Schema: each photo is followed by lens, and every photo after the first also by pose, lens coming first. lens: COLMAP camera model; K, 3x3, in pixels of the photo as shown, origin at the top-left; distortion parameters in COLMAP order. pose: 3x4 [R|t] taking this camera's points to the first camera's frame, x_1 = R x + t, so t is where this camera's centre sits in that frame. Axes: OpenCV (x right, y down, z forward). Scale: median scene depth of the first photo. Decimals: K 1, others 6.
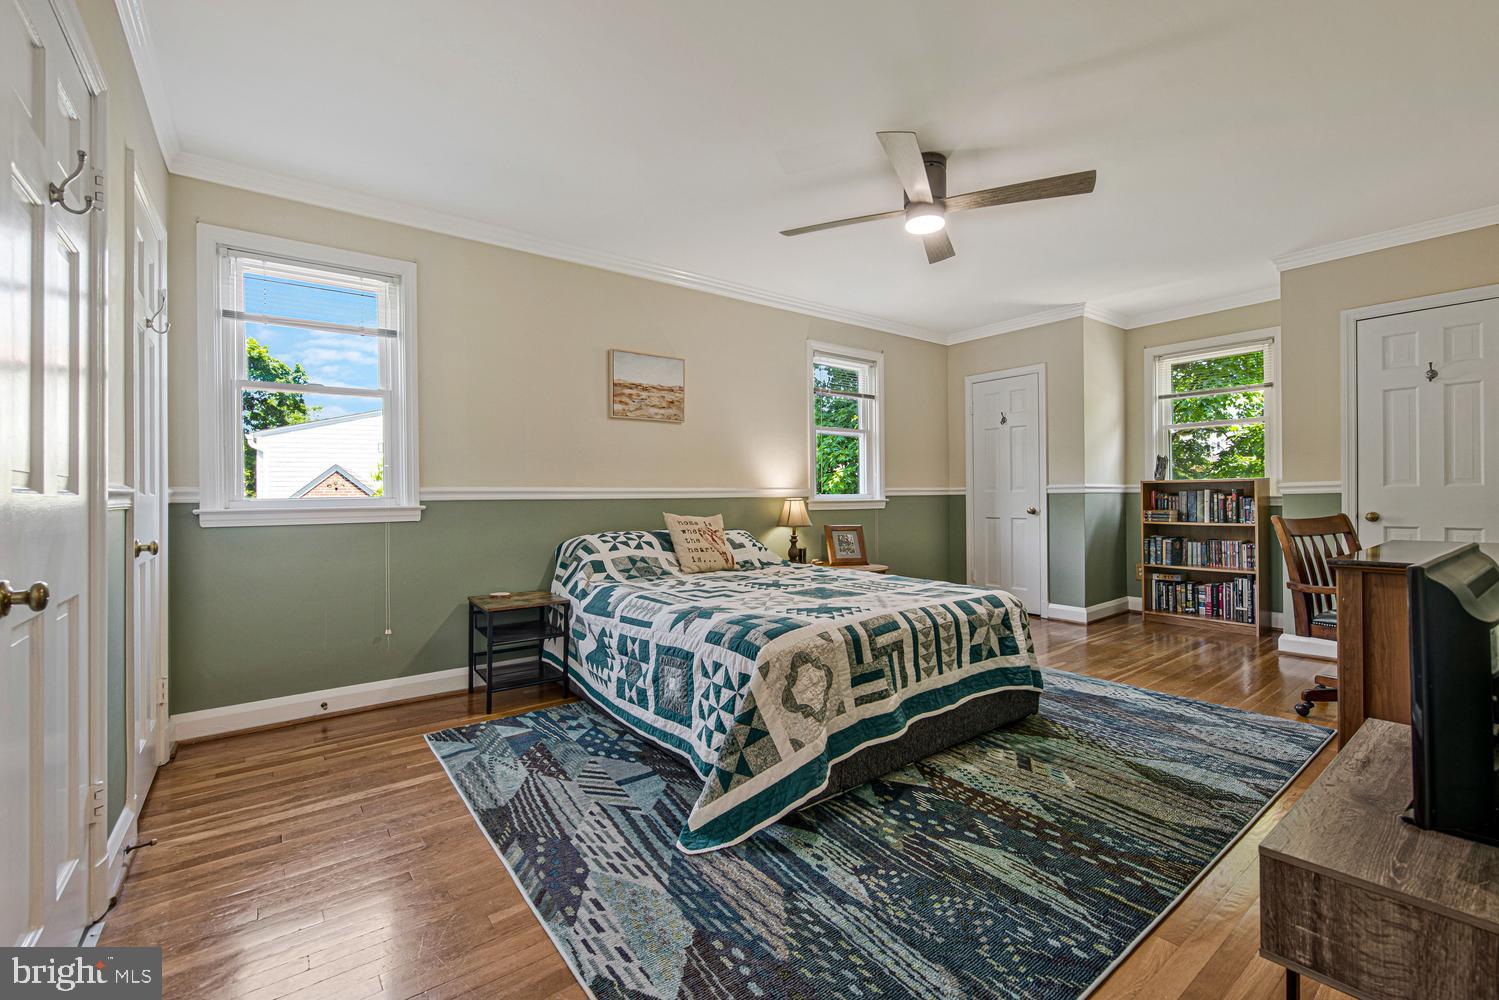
lens RADIAL K [[622.0, 0, 749.5], [0, 622.0, 500.0], [0, 0, 1]] dist [-0.007475, 0.000324]
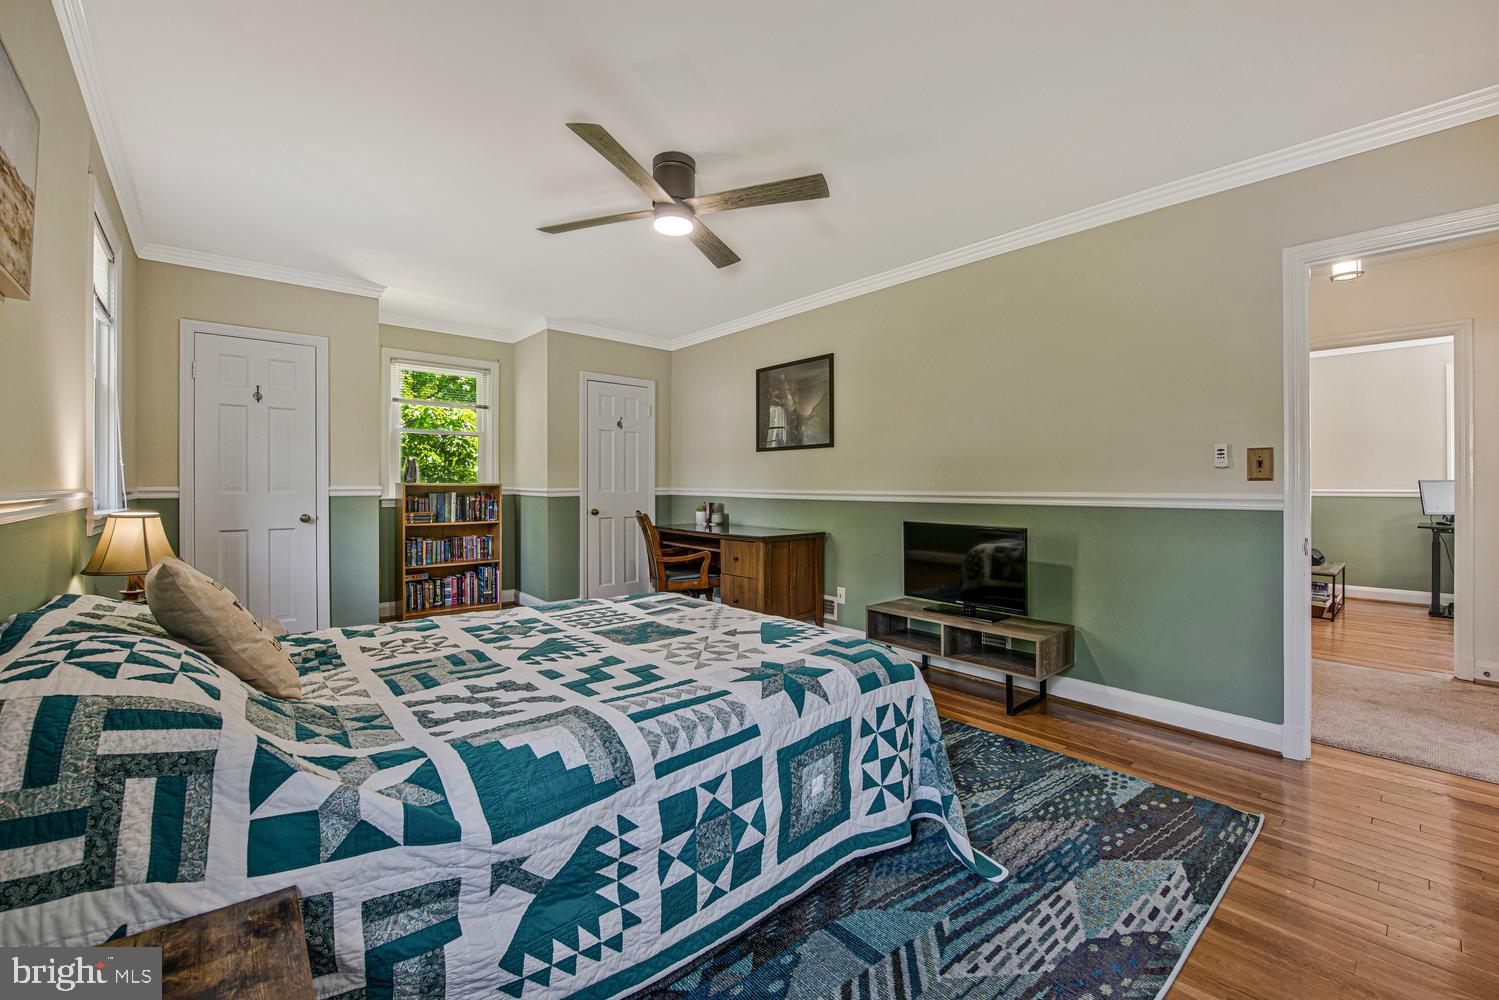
lens RADIAL K [[611.6, 0, 745.5], [0, 611.6, 491.7], [0, 0, 1]] dist [-0.012871, -0.000776]
pose [[-0.044967, 0.002907, 0.998984, -0.719124], [0.000378, 0.999996, -0.002893, -0.027669], [-0.998988, 0.000247, -0.044968, 0.995443]]
